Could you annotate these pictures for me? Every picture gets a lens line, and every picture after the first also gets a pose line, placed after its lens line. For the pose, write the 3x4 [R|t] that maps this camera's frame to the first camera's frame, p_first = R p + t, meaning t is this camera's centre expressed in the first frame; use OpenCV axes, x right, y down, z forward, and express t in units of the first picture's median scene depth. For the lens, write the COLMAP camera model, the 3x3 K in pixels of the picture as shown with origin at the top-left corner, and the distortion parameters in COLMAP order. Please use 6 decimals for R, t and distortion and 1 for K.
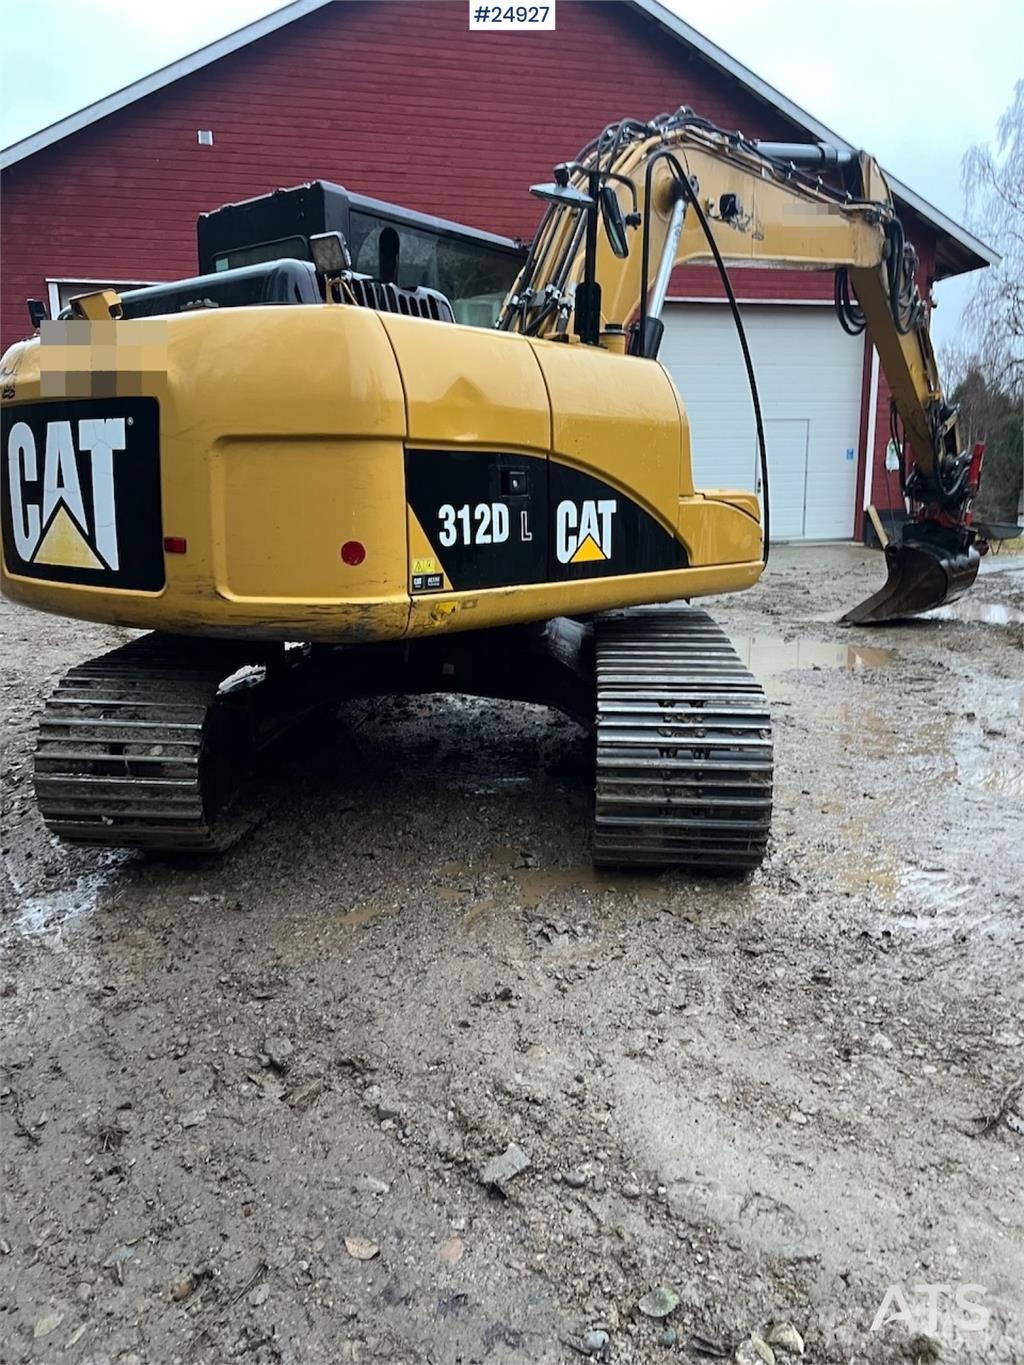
lens RADIAL K [[1143.6, 0, 493.3], [0, 1143.6, 676.8], [0, 0, 1]] dist [0.065106, -0.083018]
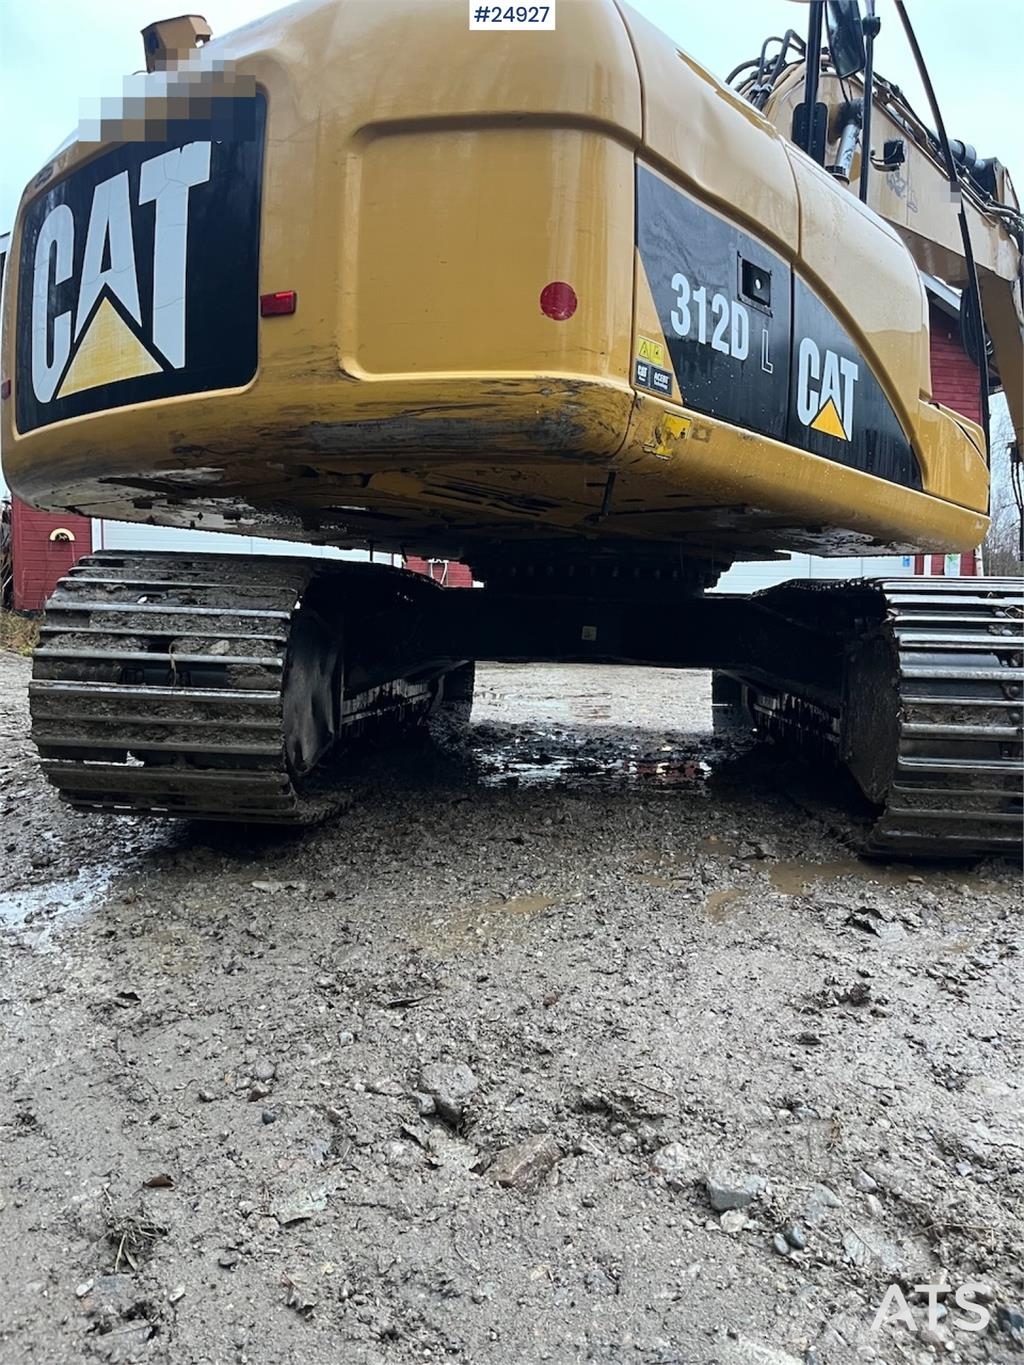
lens RADIAL K [[1145.9, 0, 514.7], [0, 1145.9, 633.7], [0, 0, 1]] dist [0.080320, -0.119118]
pose [[0.999616, 0.026525, 0.008011, -0.146224], [-0.024919, 0.987015, -0.158684, 0.178450], [-0.012116, 0.158424, 0.987297, 0.388107]]
